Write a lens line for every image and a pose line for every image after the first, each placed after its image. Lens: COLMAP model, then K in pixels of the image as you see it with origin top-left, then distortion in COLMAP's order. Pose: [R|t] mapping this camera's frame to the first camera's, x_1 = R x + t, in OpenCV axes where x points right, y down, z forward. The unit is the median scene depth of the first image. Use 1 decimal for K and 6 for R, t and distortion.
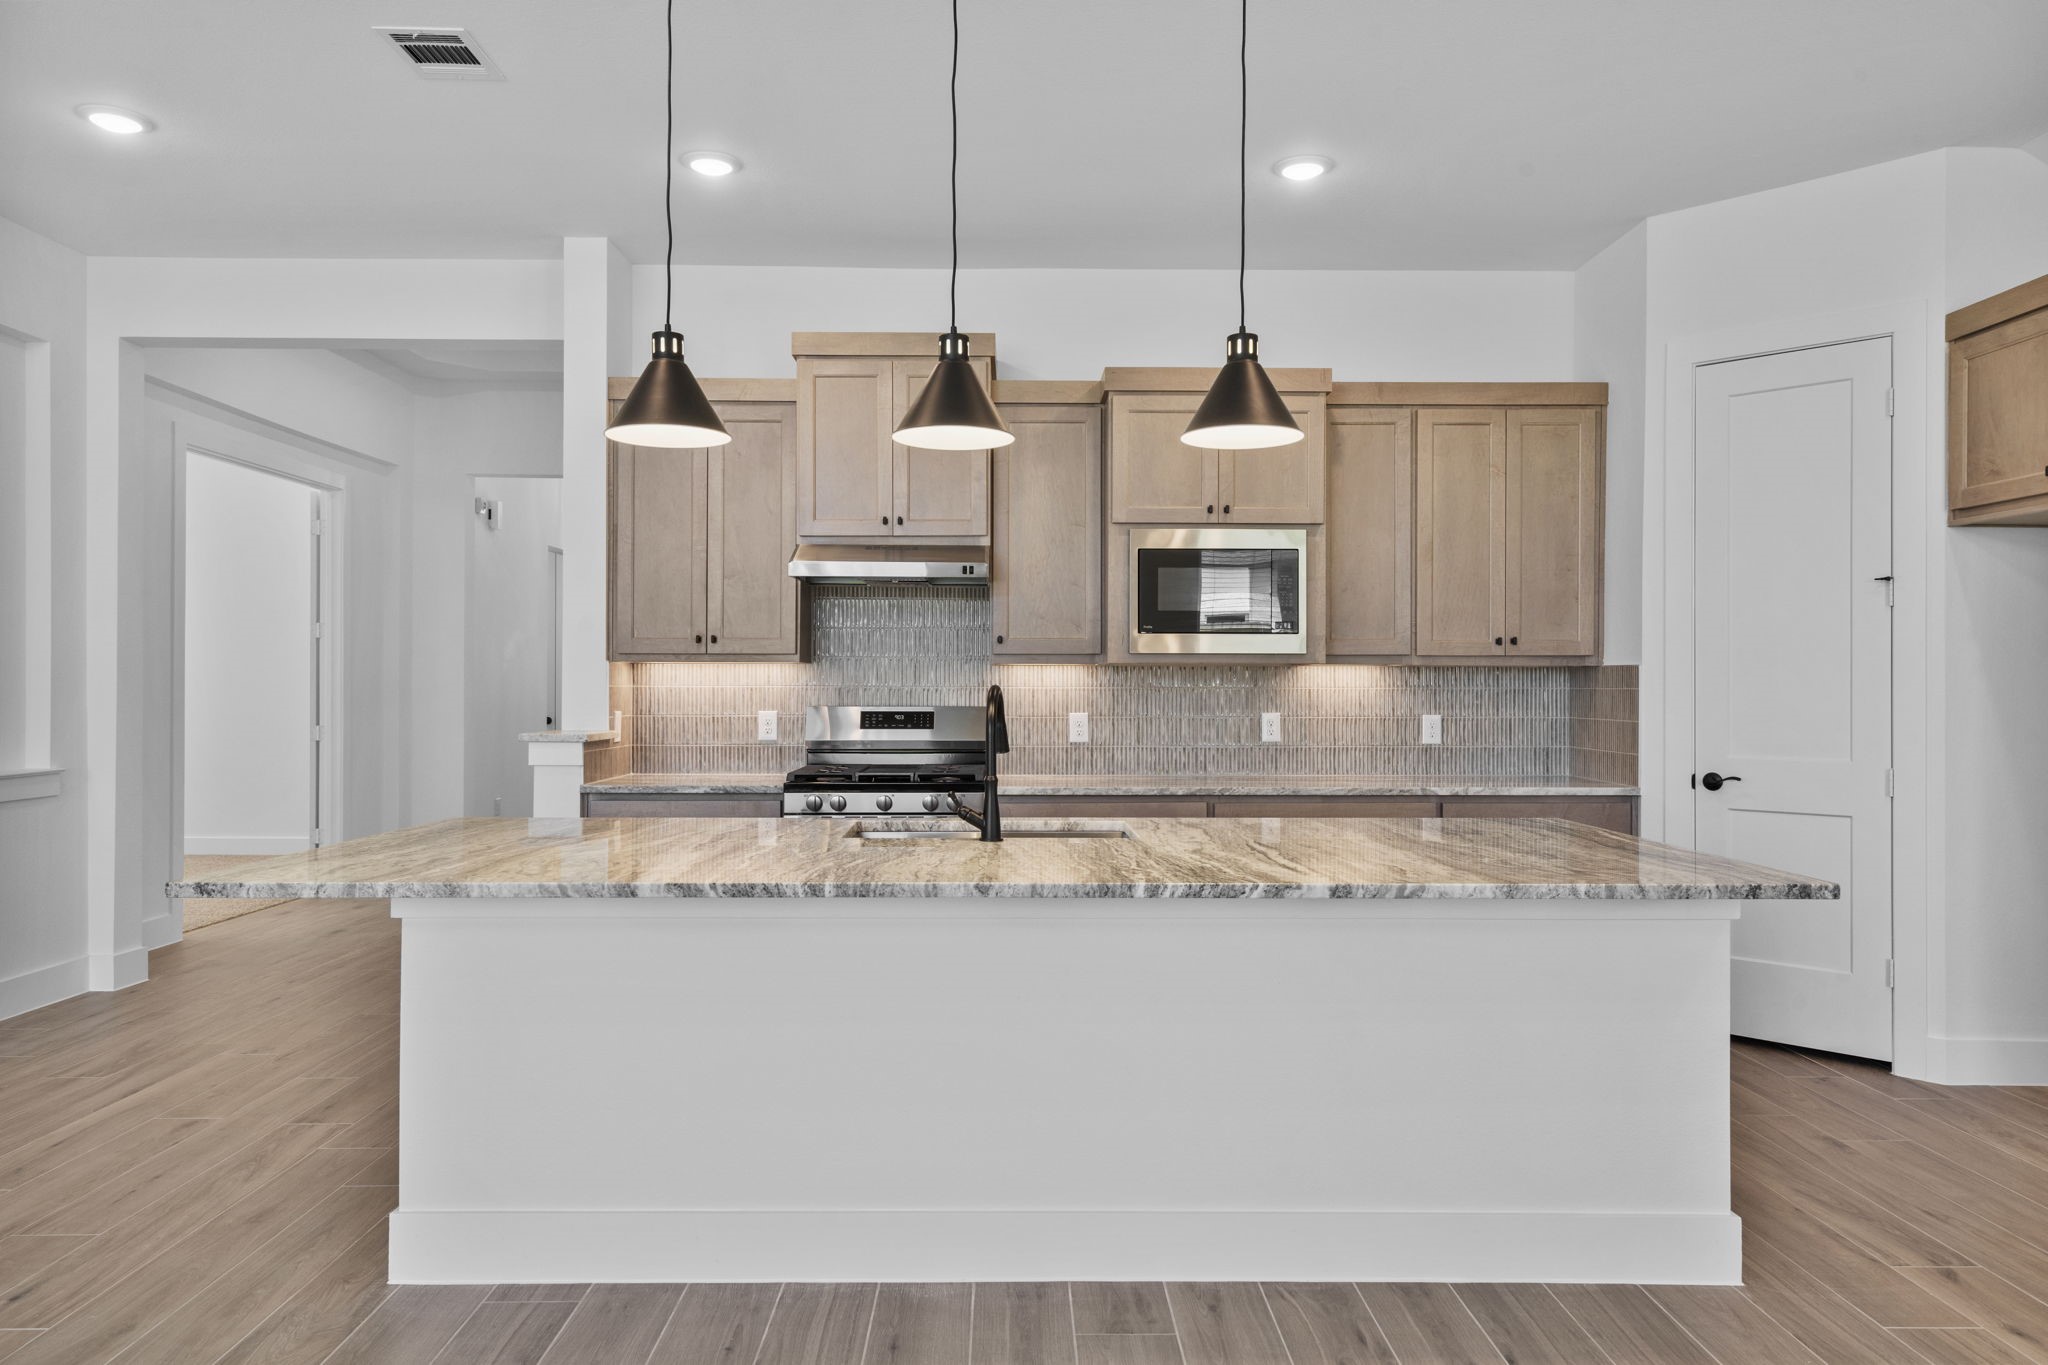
lens RADIAL K [[1249.0, 0, 1032.2], [0, 1249.0, 710.0], [0, 0, 1]] dist [-0.003906, -0.030564]
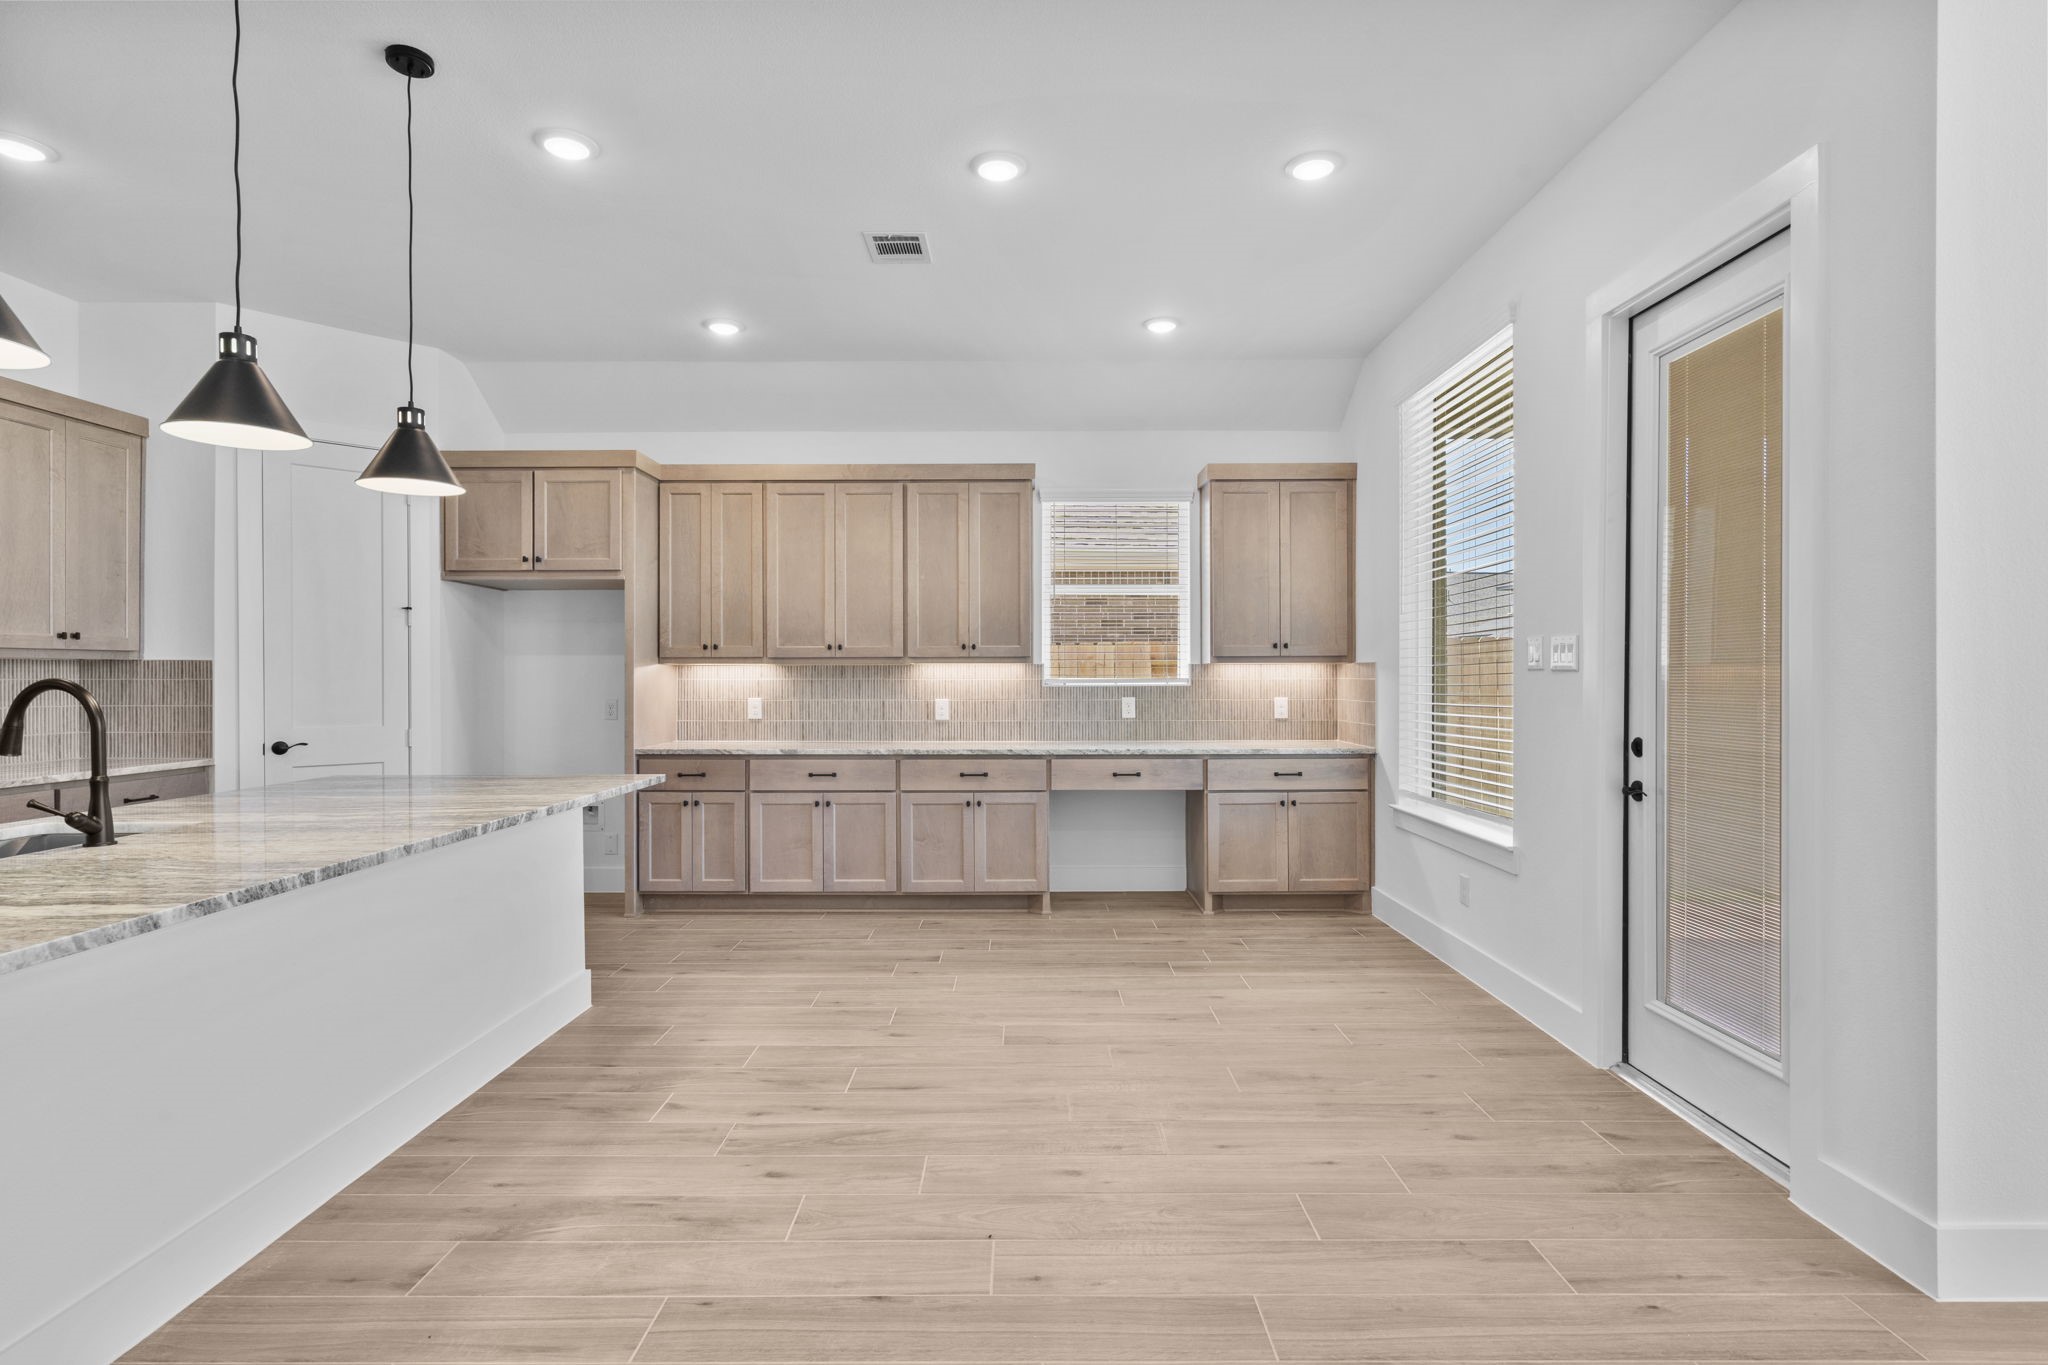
lens RADIAL K [[924.1, 0, 1027.9], [0, 924.1, 679.5], [0, 0, 1]] dist [-0.003429, 0.000147]
pose [[0.035764, -0.006554, 0.999339, -0.772086], [0.018626, 0.999809, 0.005890, -0.014079], [-0.999187, 0.018403, 0.035880, 0.297932]]
